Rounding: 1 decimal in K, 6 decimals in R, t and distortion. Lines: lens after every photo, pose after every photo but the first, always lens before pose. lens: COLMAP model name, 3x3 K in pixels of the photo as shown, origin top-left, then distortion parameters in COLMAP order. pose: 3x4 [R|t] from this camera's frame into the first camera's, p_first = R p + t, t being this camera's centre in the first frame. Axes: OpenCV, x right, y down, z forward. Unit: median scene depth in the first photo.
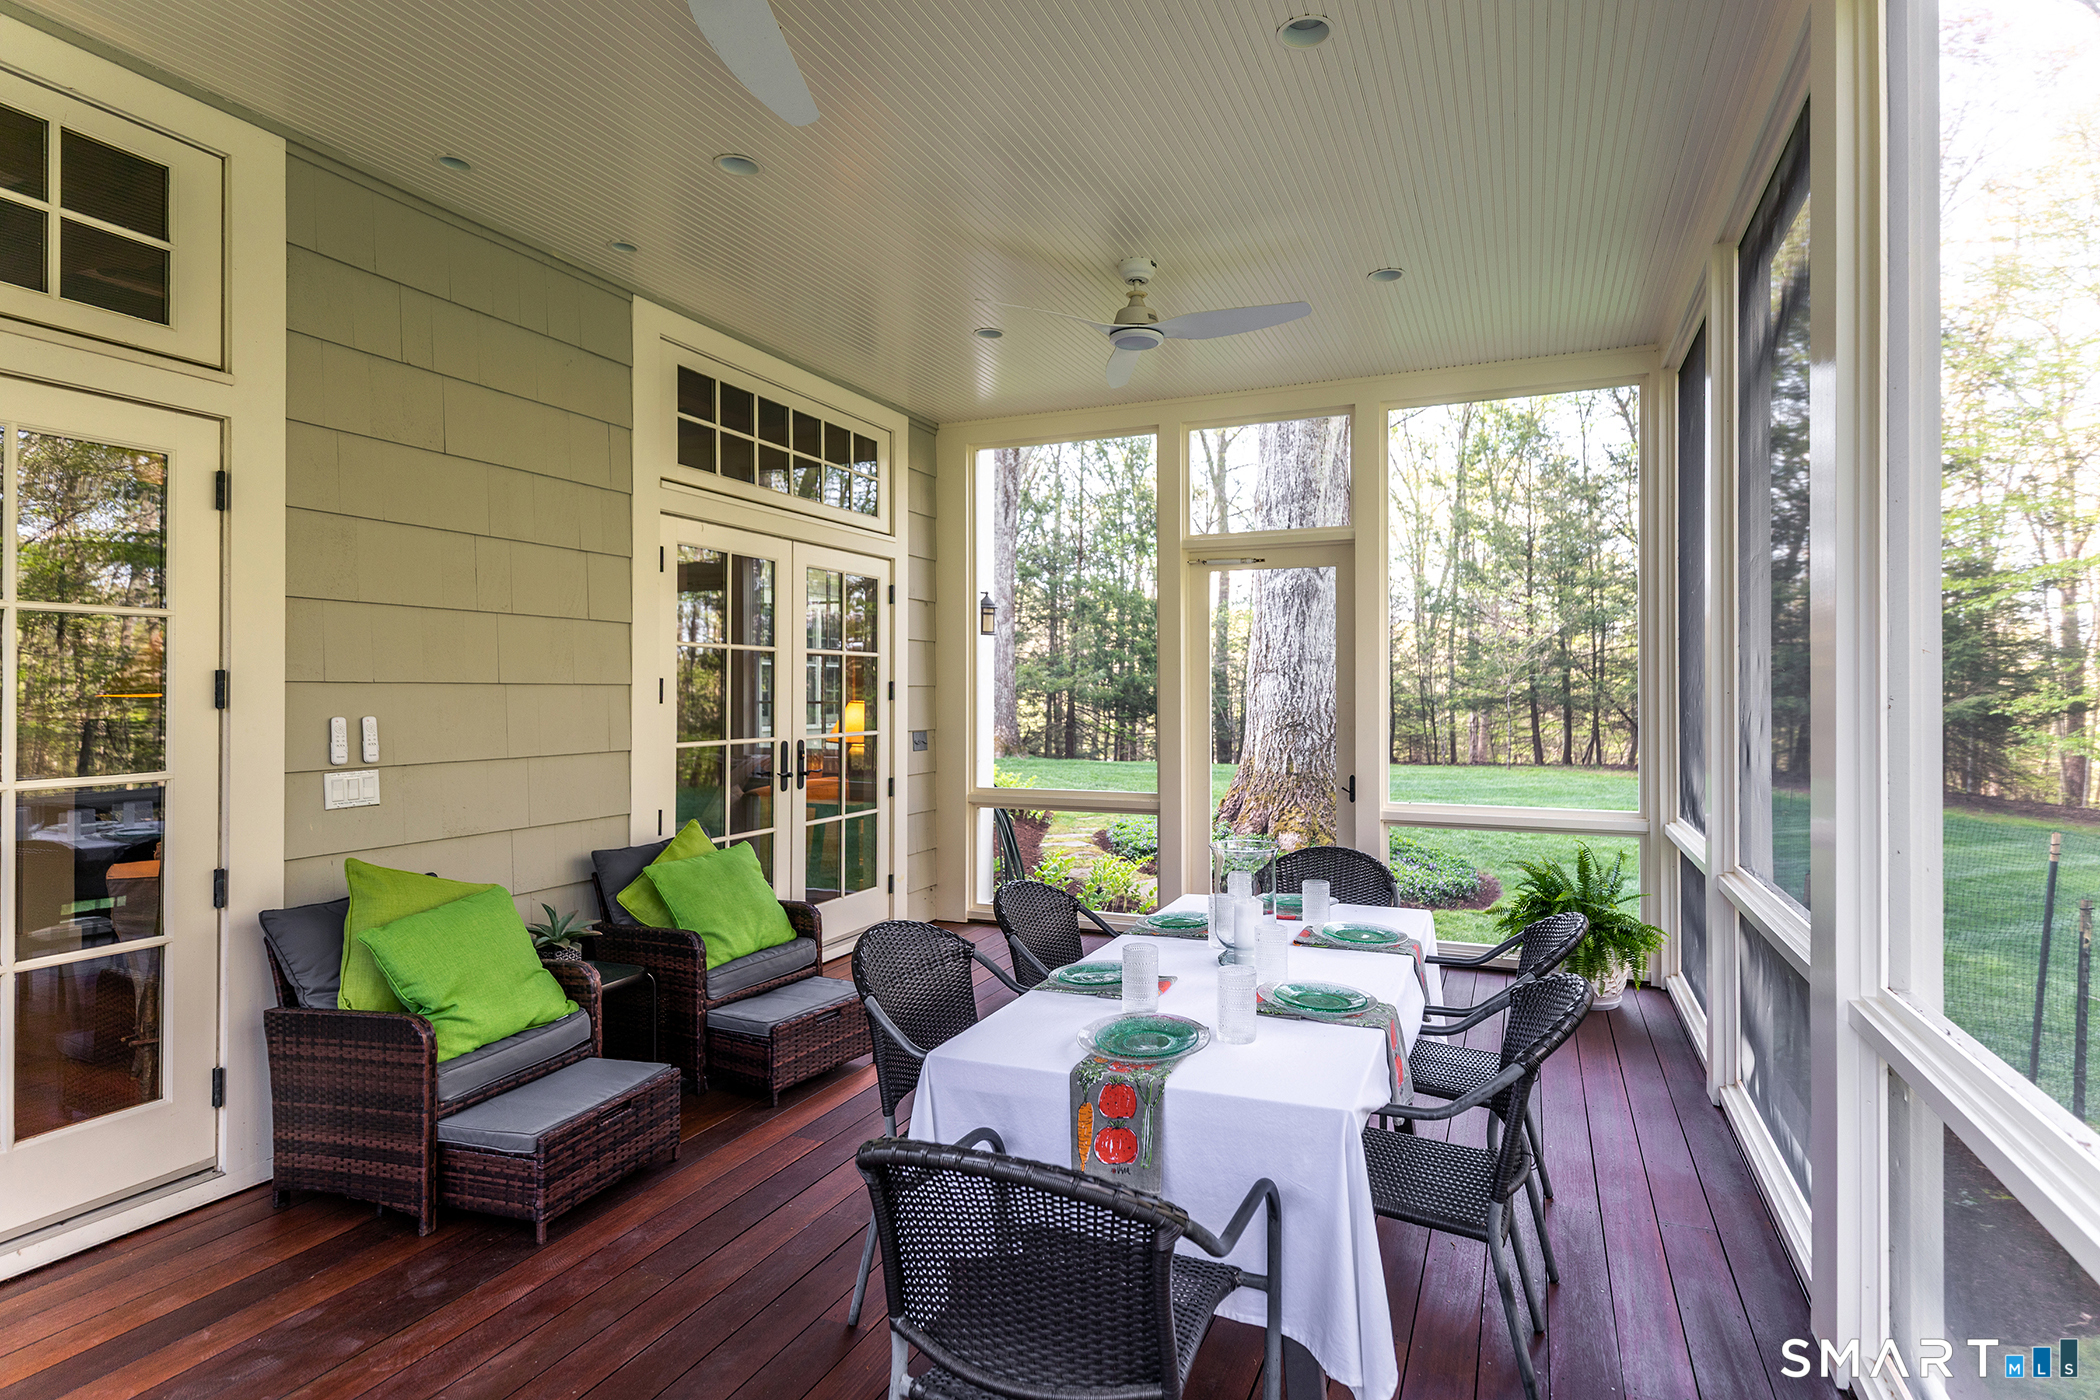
lens RADIAL K [[1035.6, 0, 1056.2], [0, 1035.6, 692.3], [0, 0, 1]] dist [-0.001490, -0.000043]
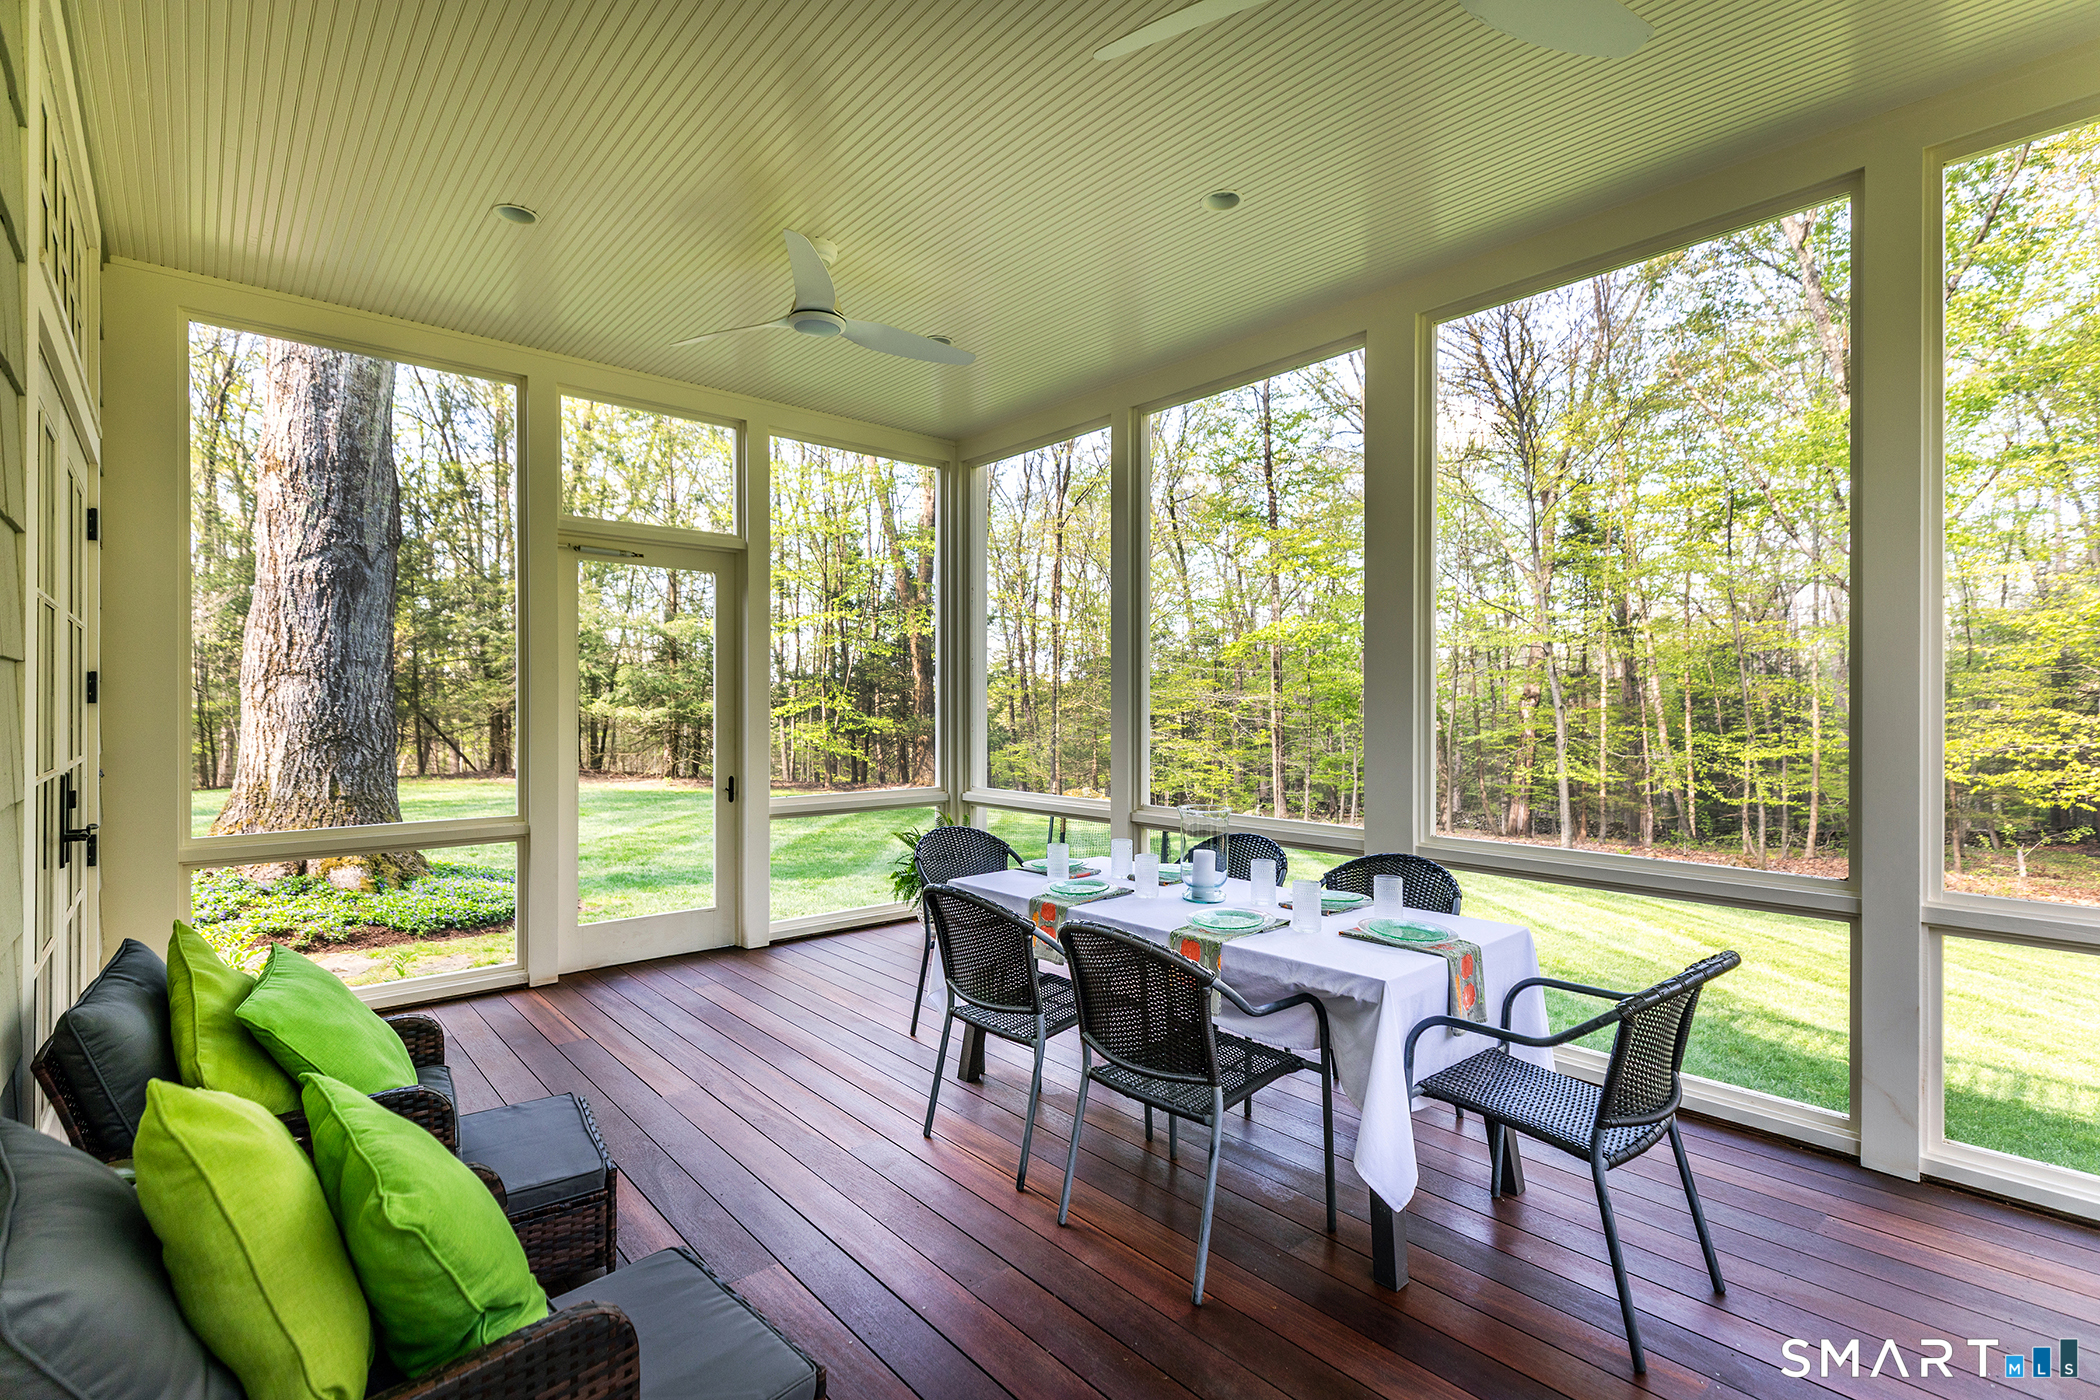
lens RADIAL K [[955.6, 0, 1050.6], [0, 955.6, 706.0], [0, 0, 1]] dist [0.002308, 0.000146]
pose [[0.408891, 0.000114, 0.912583, -0.236794], [-0.001112, 0.999999, 0.000373, 0.004166], [-0.912583, -0.001167, 0.408891, 0.162775]]
